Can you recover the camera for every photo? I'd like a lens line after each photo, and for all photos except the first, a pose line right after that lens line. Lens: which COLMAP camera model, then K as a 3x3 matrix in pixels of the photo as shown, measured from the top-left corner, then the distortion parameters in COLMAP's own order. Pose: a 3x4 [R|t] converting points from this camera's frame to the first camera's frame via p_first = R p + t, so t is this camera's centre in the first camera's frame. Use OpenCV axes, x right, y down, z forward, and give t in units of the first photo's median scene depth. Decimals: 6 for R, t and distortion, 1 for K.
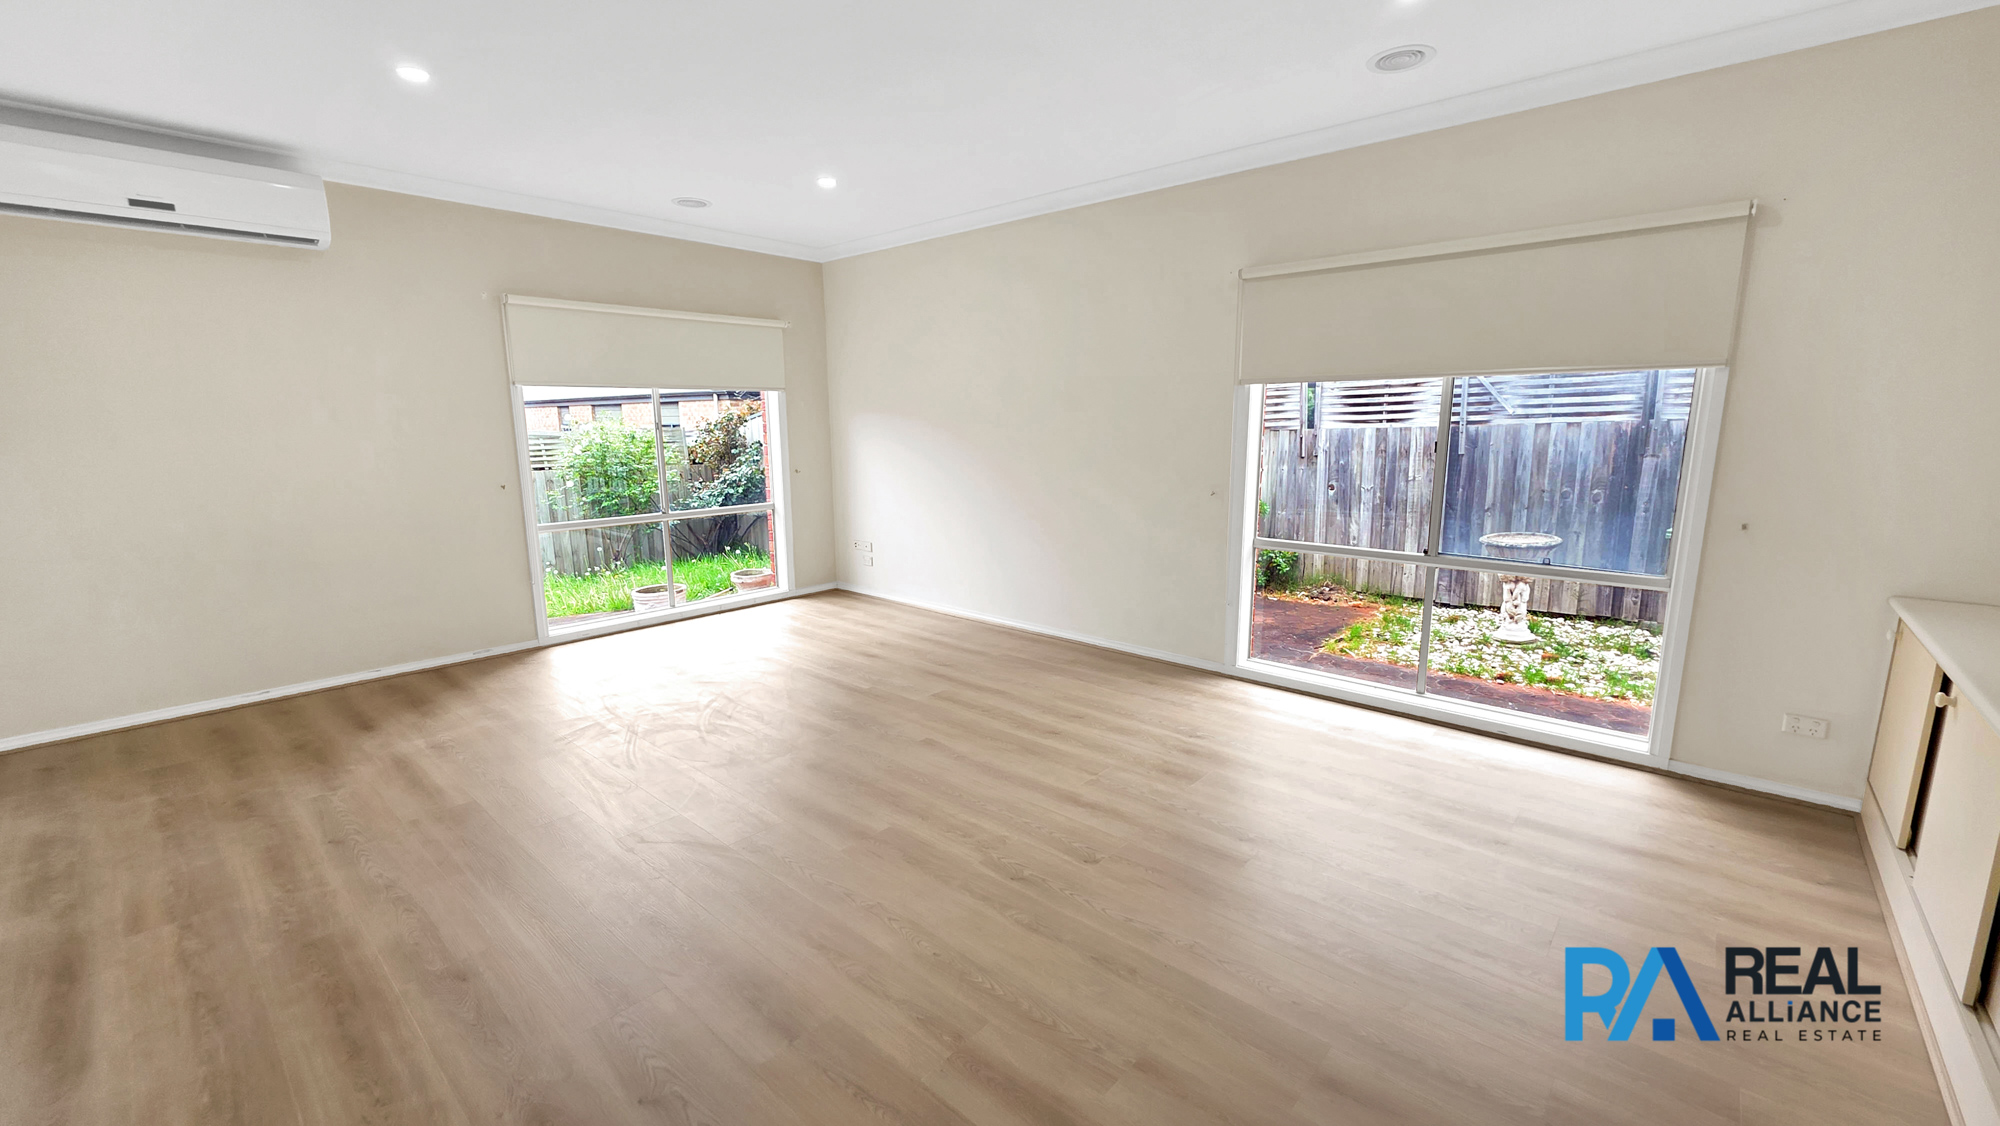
lens RADIAL K [[803.3, 0, 1000.0], [0, 803.3, 563.0], [0, 0, 1]] dist [-0.000305, -0.000167]
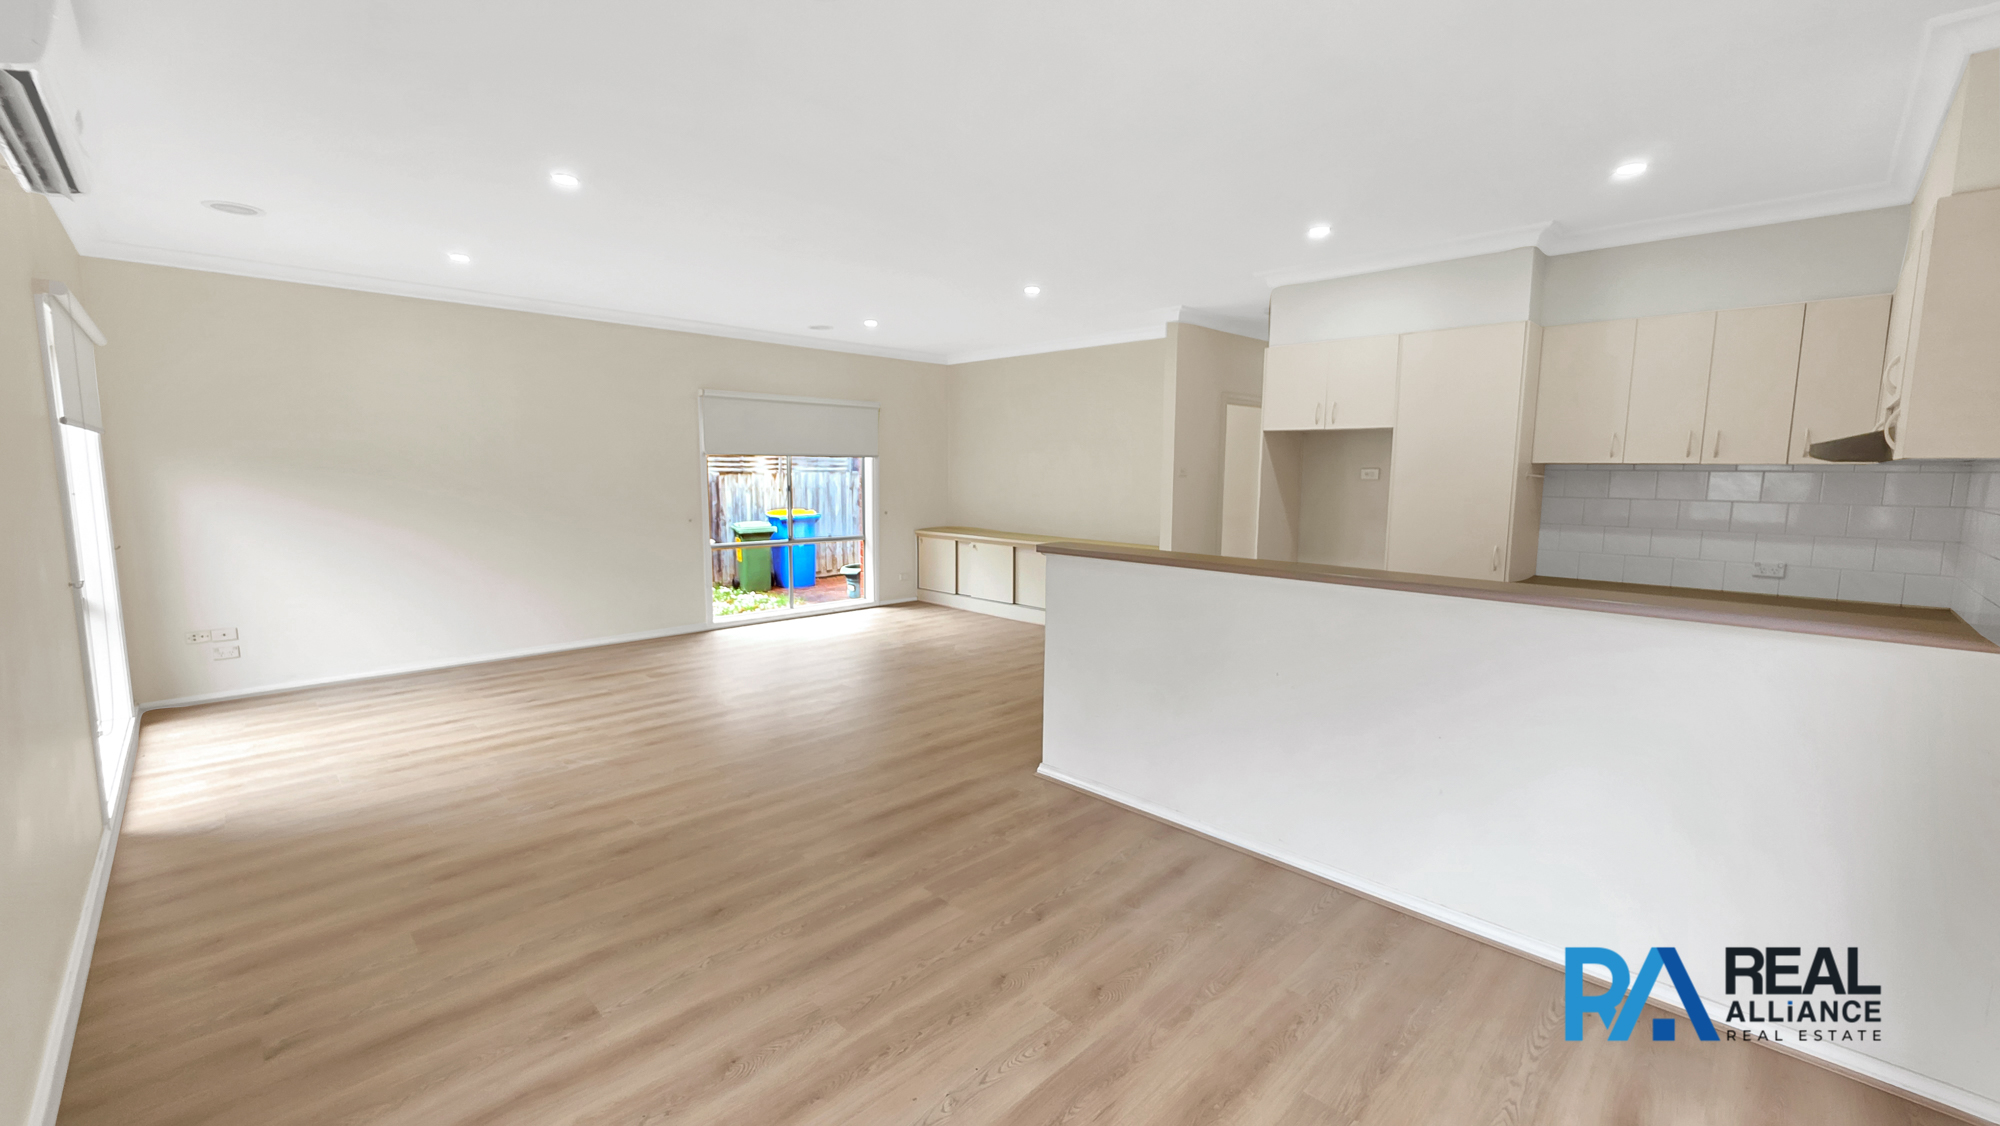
lens RADIAL K [[803.3, 0, 1000.0], [0, 803.3, 563.0], [0, 0, 1]] dist [-0.000305, -0.000167]
pose [[0.061873, -0.111581, 0.991827, -1.810835], [0.171820, 0.980086, 0.099541, -0.077572], [-0.983183, 0.164257, 0.079813, 0.369652]]
